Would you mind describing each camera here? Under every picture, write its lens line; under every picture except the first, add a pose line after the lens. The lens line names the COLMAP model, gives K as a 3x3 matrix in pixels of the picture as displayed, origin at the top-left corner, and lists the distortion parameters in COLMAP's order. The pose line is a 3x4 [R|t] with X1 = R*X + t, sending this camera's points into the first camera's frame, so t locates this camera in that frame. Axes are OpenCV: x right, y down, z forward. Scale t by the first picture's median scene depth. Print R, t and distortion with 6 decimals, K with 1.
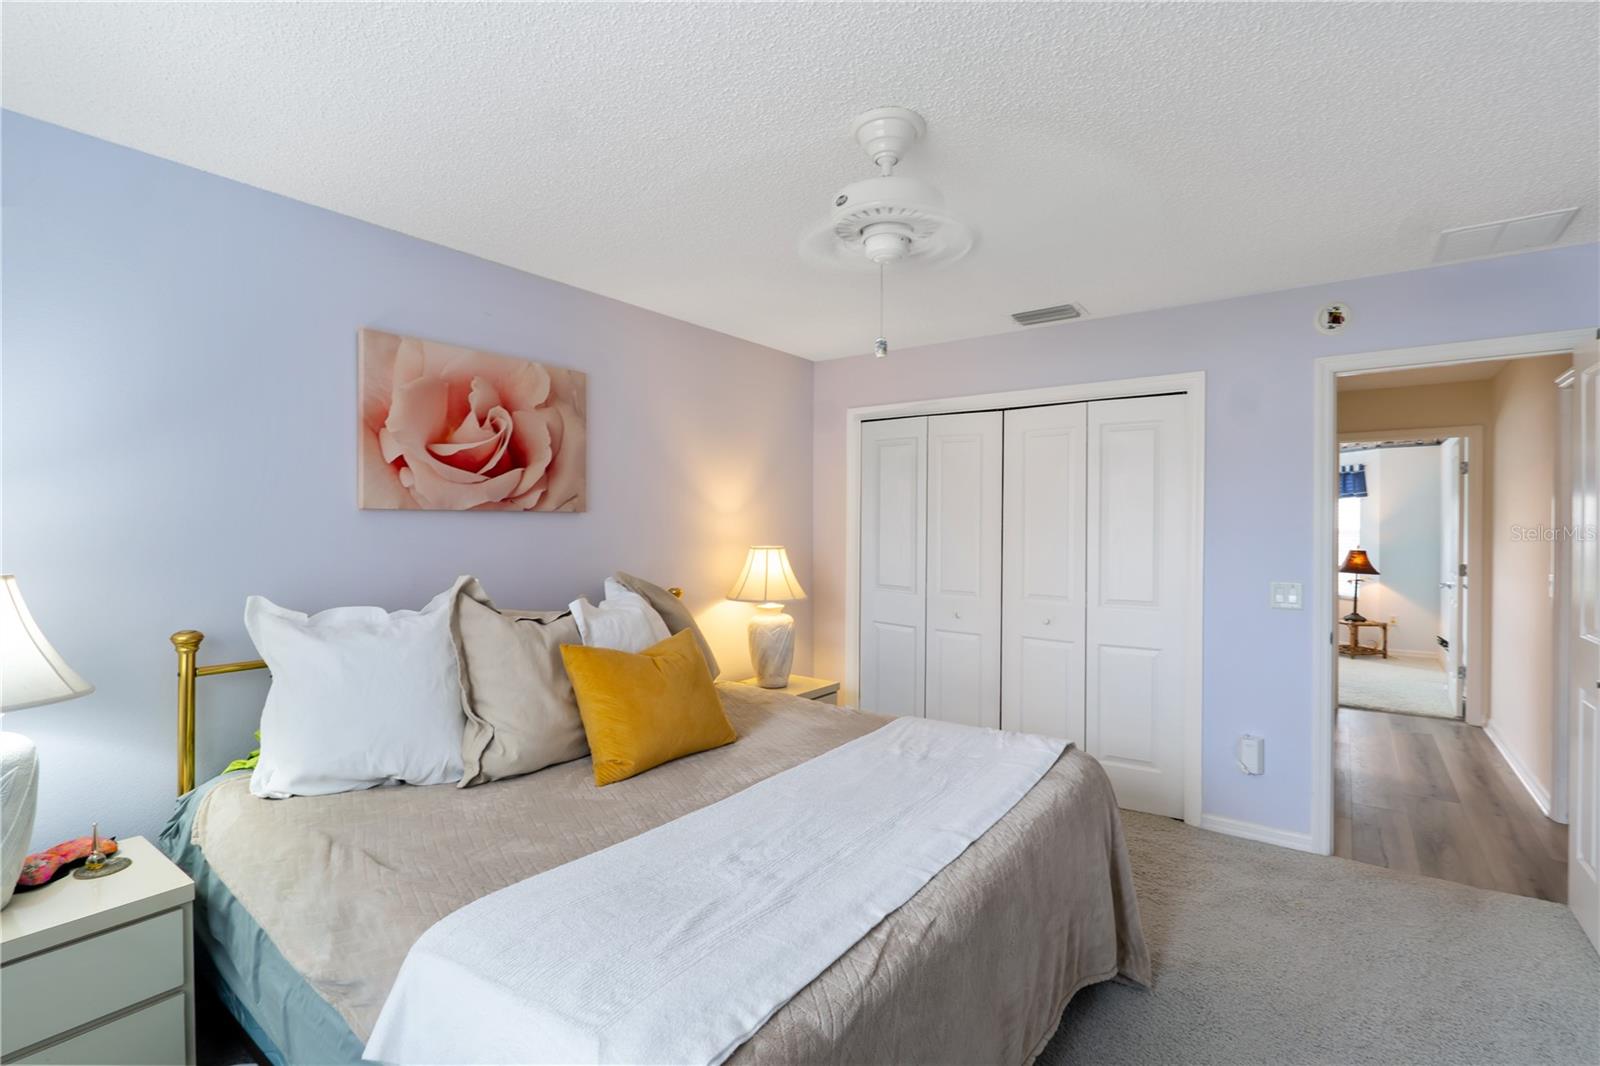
lens RADIAL K [[724.1, 0, 805.8], [0, 724.1, 531.5], [0, 0, 1]] dist [-0.011219, 0.000662]
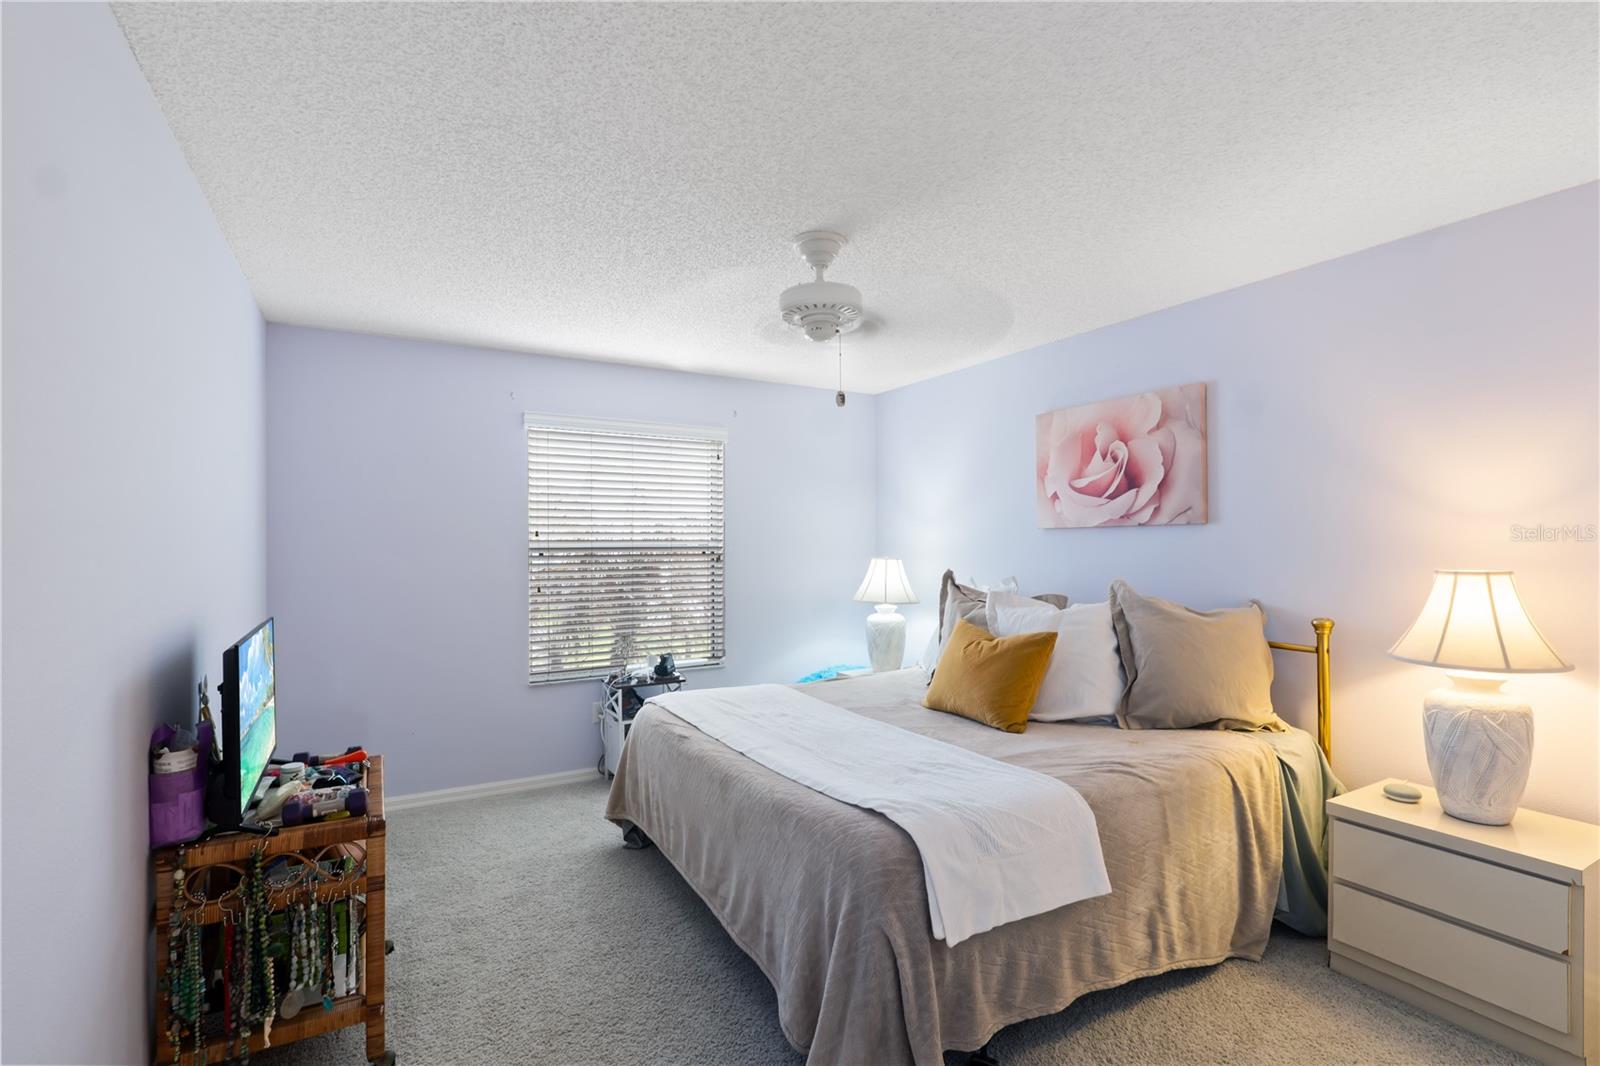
lens RADIAL K [[724.1, 0, 805.8], [0, 724.1, 531.5], [0, 0, 1]] dist [-0.011219, 0.000662]
pose [[-0.376397, -0.007759, -0.926426, 0.890272], [0.005699, 0.999927, -0.010690, -0.009307], [0.926441, -0.009303, -0.376325, 0.954524]]
